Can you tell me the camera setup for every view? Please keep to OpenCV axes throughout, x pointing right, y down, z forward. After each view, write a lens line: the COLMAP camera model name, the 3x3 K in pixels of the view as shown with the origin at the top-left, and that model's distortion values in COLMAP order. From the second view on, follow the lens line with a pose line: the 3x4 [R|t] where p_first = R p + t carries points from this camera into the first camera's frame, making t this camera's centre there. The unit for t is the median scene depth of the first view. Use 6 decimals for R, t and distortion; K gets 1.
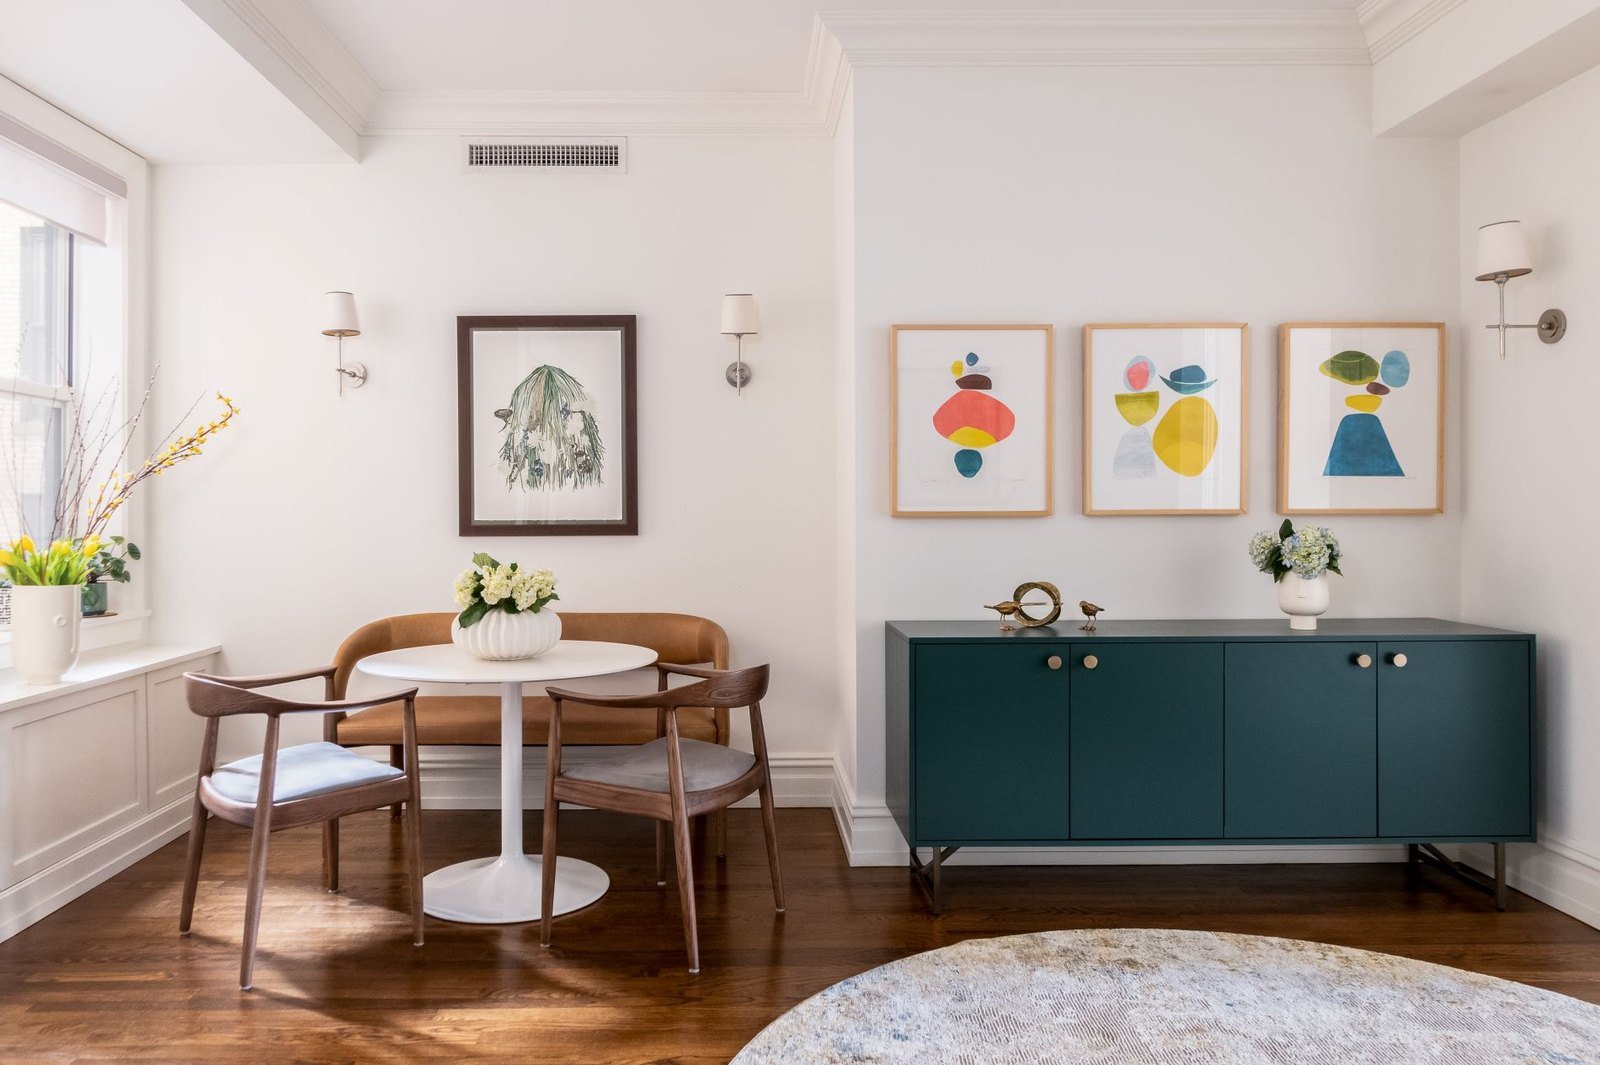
lens RADIAL K [[1121.4, 0, 717.8], [0, 1121.4, 509.0], [0, 0, 1]] dist [0.000111, 0.001779]
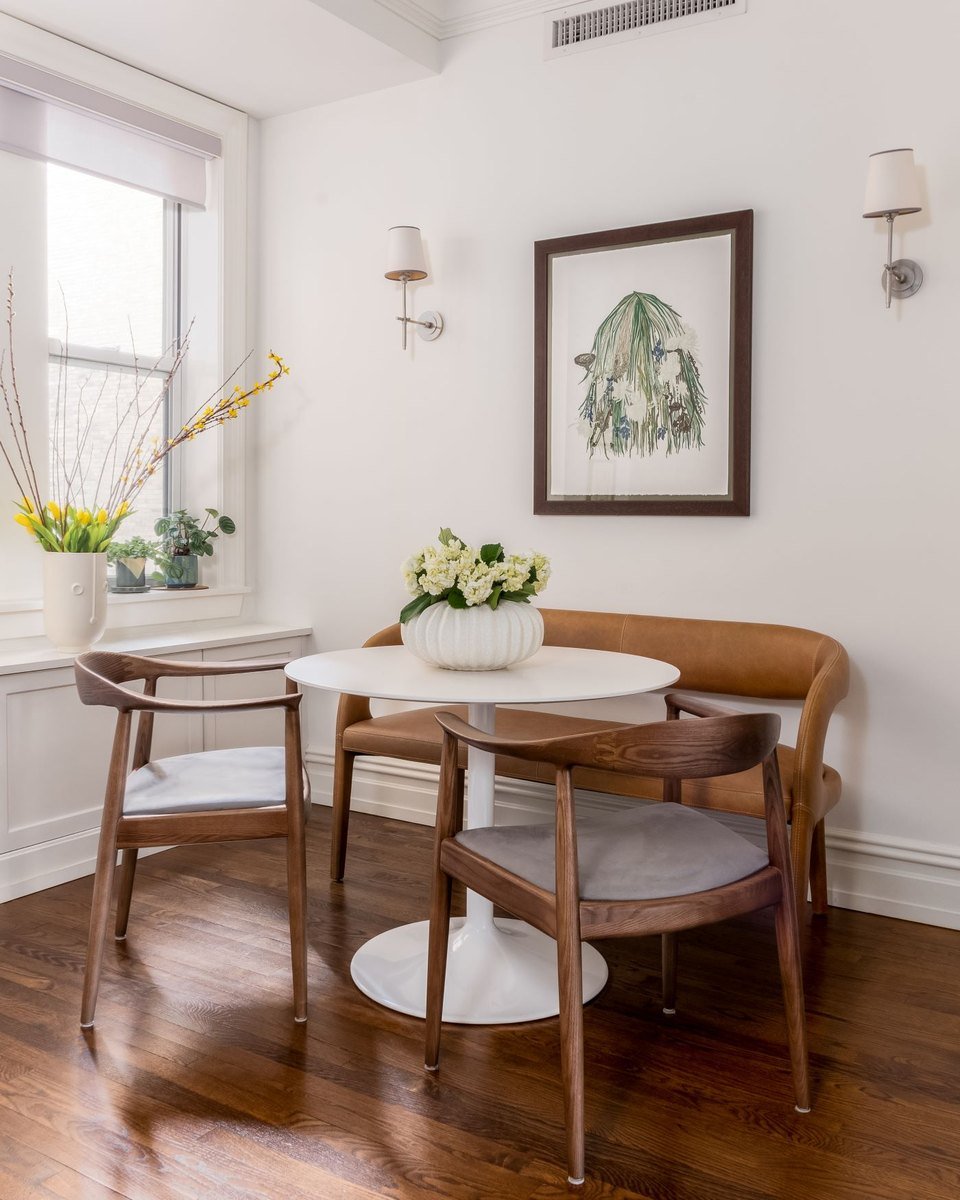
lens RADIAL K [[1123.1, 0, 460.6], [0, 1123.1, 553.5], [0, 0, 1]] dist [0.009096, 0.015292]
pose [[0.833020, 0.031325, -0.552355, 0.209598], [-0.010314, 0.999102, 0.041107, 0.023306], [0.553146, -0.028546, 0.832595, 0.344182]]
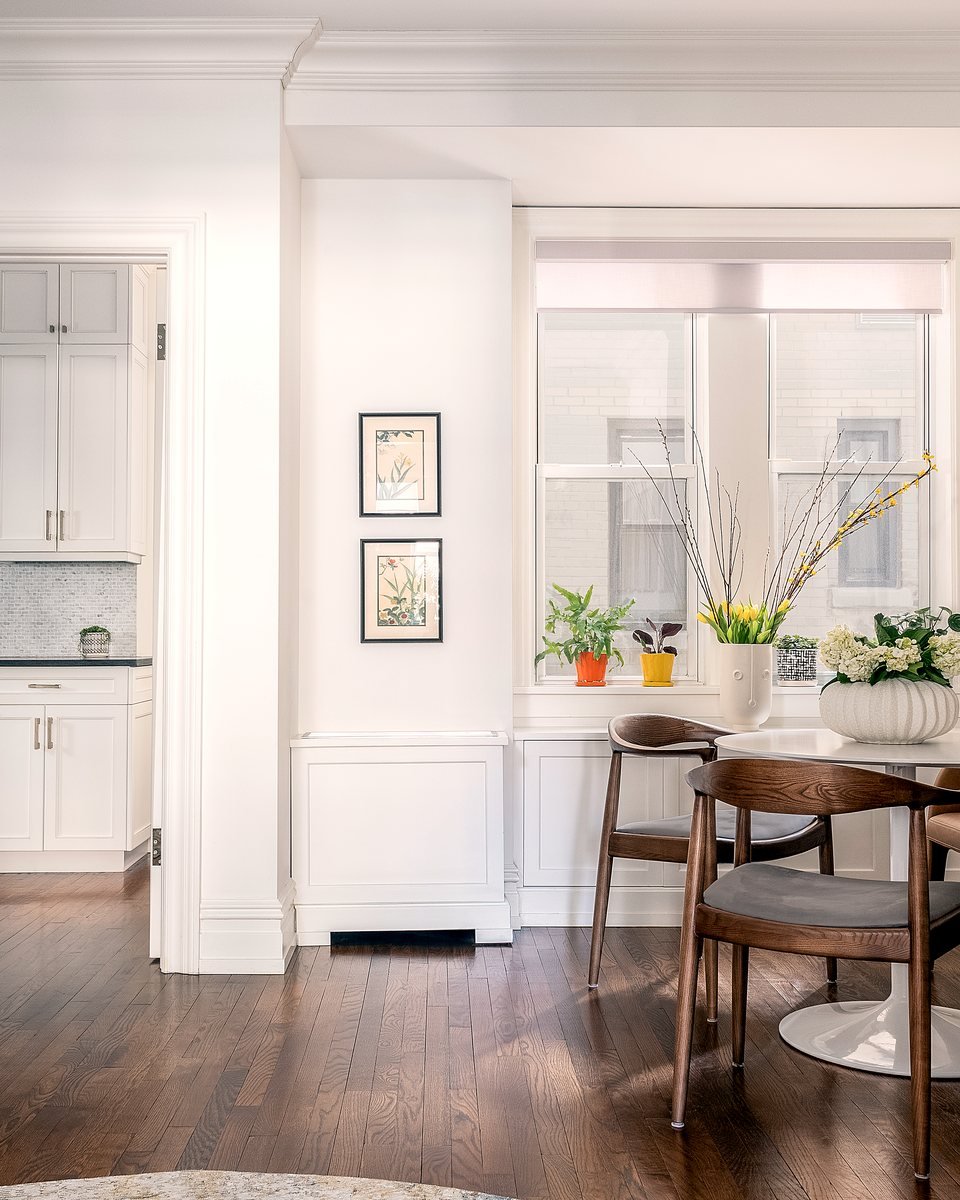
lens RADIAL K [[1376.9, 0, 480.0], [0, 1376.9, 600.0], [0, 0, 1]] dist [0.004853, 0.005122]
pose [[0.024043, -0.016637, -0.999572, 0.740824], [-0.000412, 0.999861, -0.016652, 0.043292], [0.999711, 0.000812, 0.024033, 0.645521]]
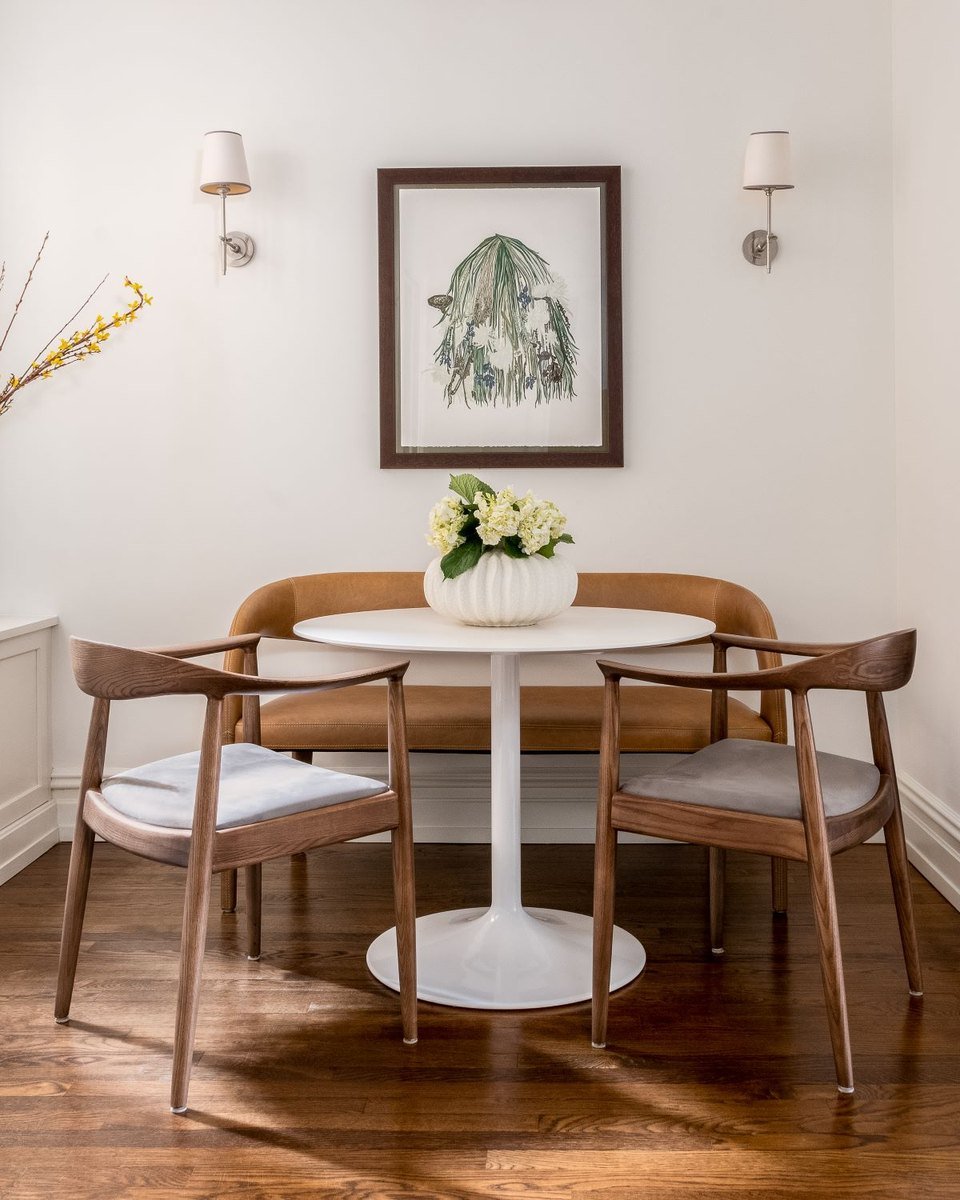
lens RADIAL K [[1310.9, 0, 481.2], [0, 1310.9, 479.1], [0, 0, 1]] dist [0.004356, 0.011006]
pose [[0.999664, 0.000004, -0.025913, -0.168621], [-0.000314, 0.999929, -0.011932, 0.049203], [0.025912, 0.011936, 0.999593, 0.172308]]
